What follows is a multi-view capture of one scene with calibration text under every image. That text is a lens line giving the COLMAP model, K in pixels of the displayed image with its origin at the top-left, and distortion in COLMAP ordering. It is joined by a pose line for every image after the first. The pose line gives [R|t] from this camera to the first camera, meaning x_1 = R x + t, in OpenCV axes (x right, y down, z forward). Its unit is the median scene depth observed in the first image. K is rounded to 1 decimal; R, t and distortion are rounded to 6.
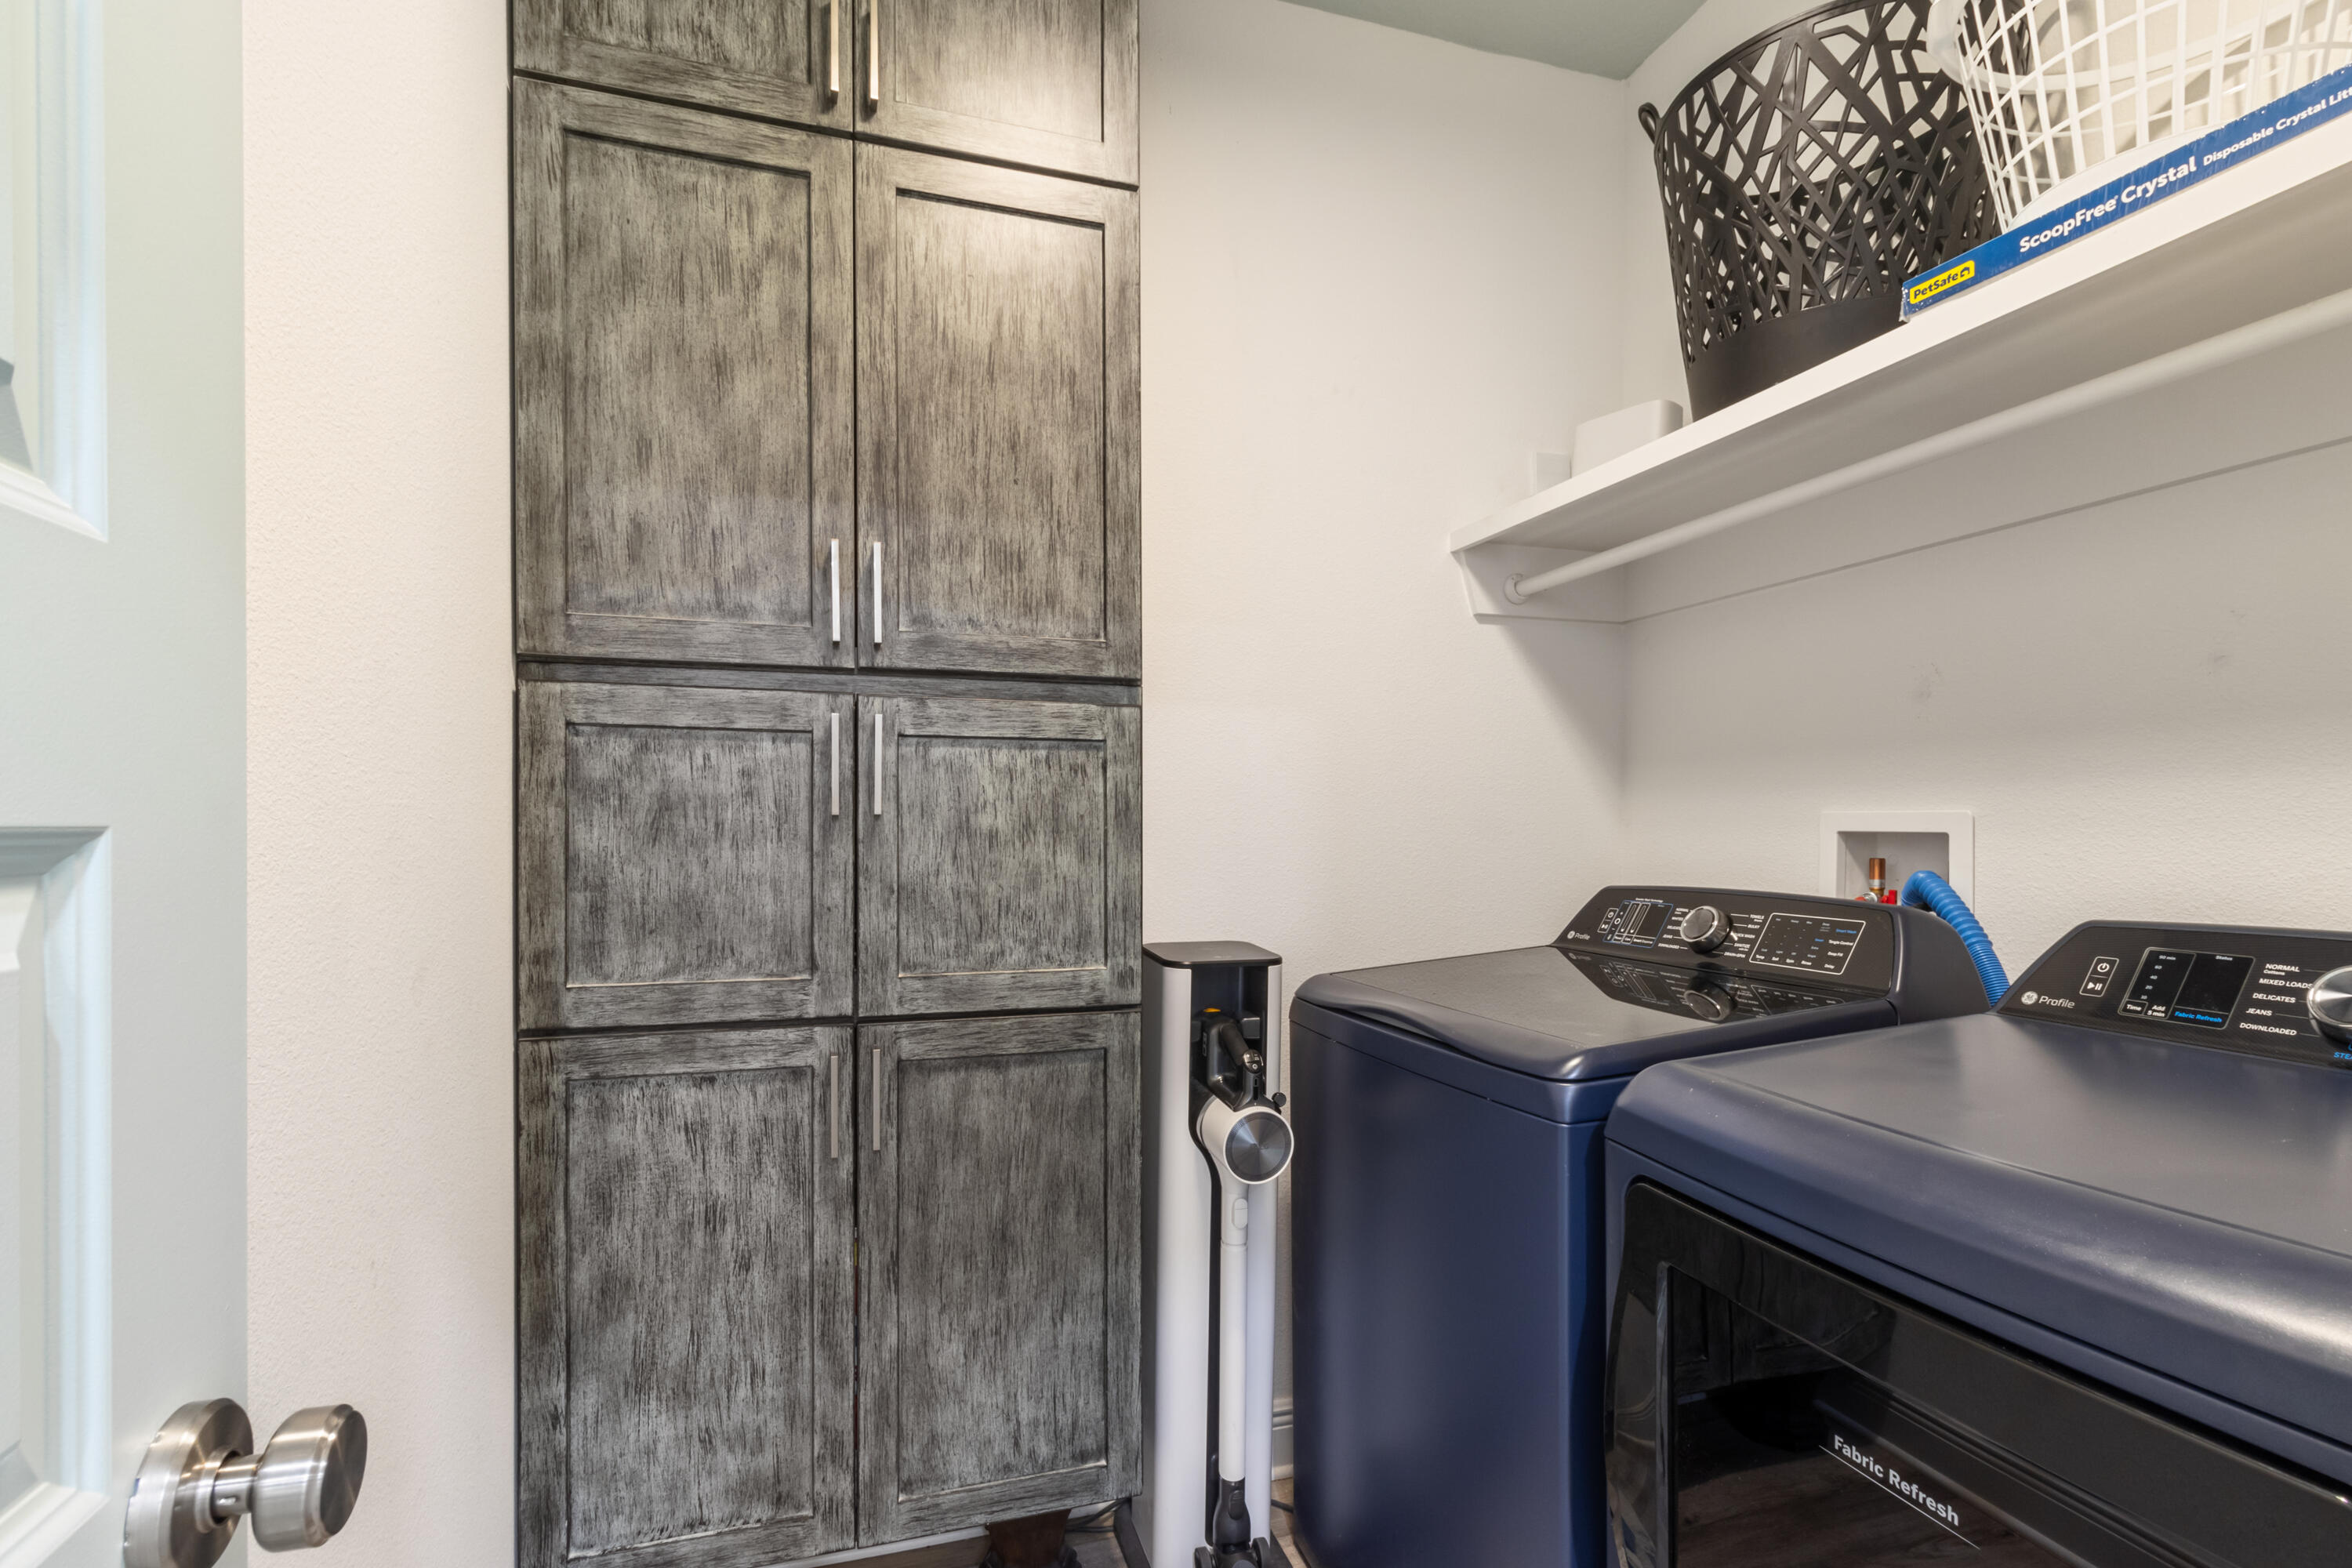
lens RADIAL K [[1096.3, 0, 1211.5], [0, 1096.3, 838.8], [0, 0, 1]] dist [0.000853, 0.001201]
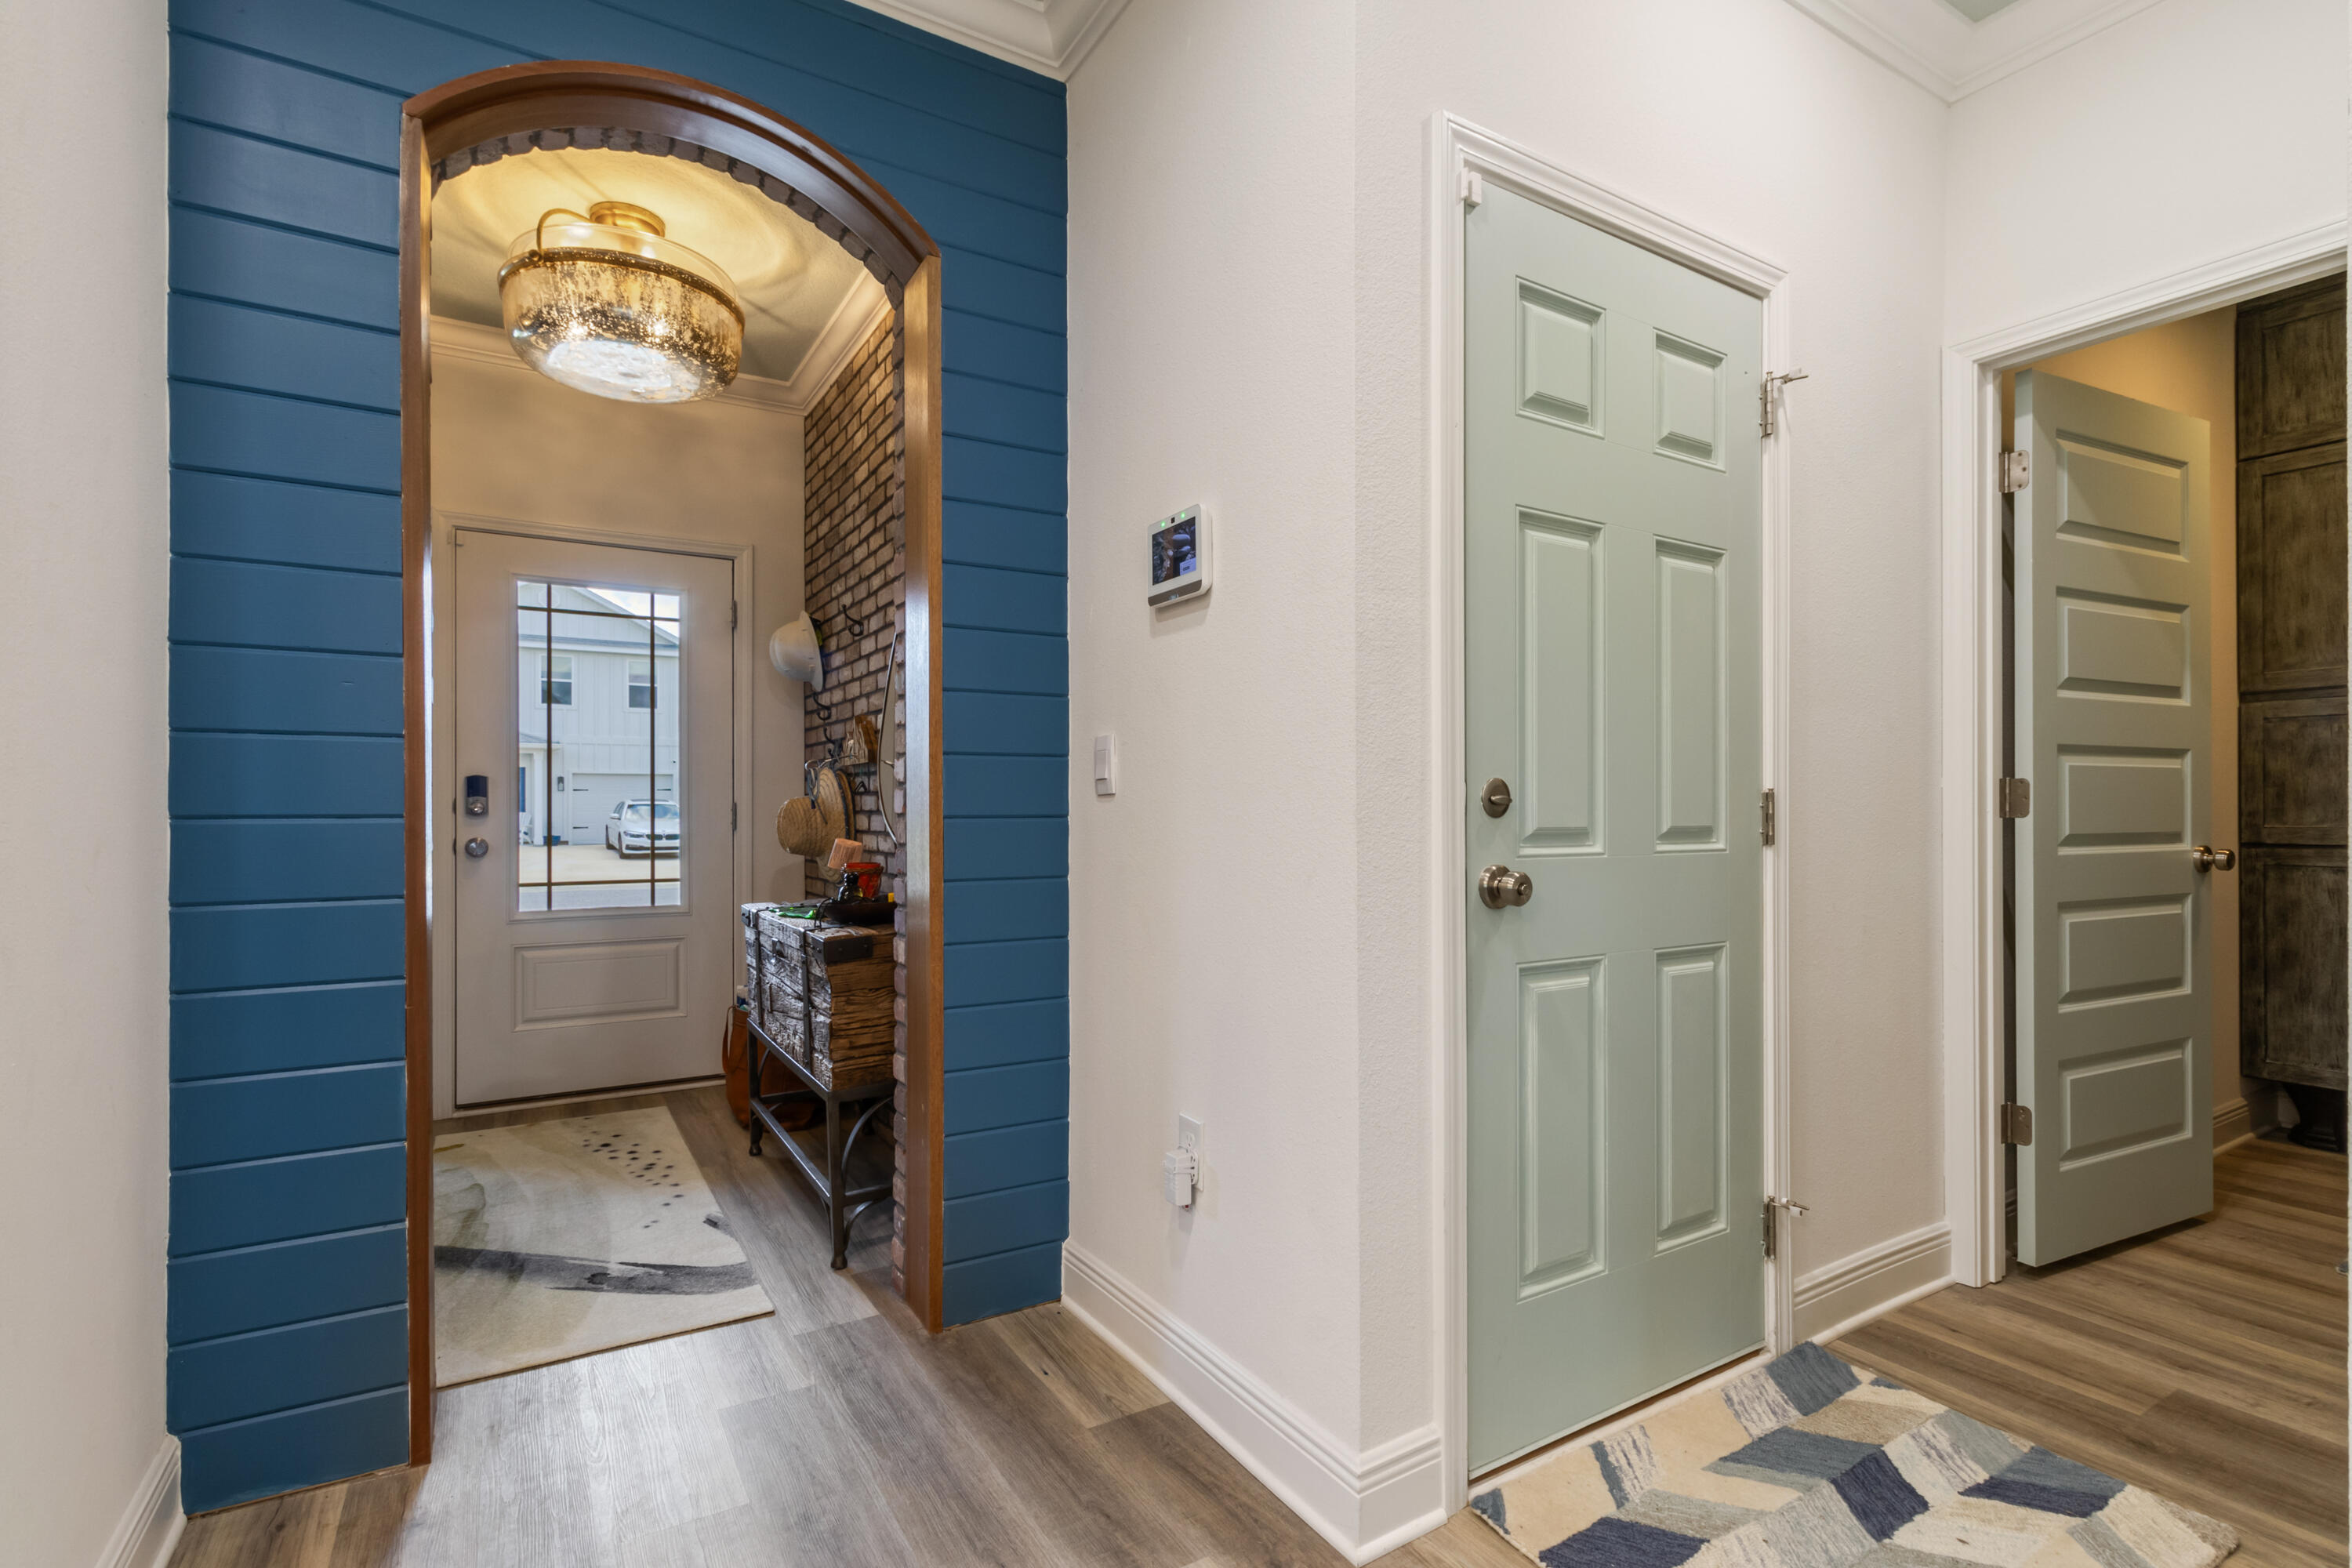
lens RADIAL K [[1096.3, 0, 1173.5], [0, 1096.3, 804.3], [0, 0, 1]] dist [0.000853, 0.001201]
pose [[0.275122, -0.006452, -0.961388, 1.086011], [-0.007886, 0.999929, -0.008967, 0.126154], [0.961377, 0.010048, 0.275052, -1.990602]]
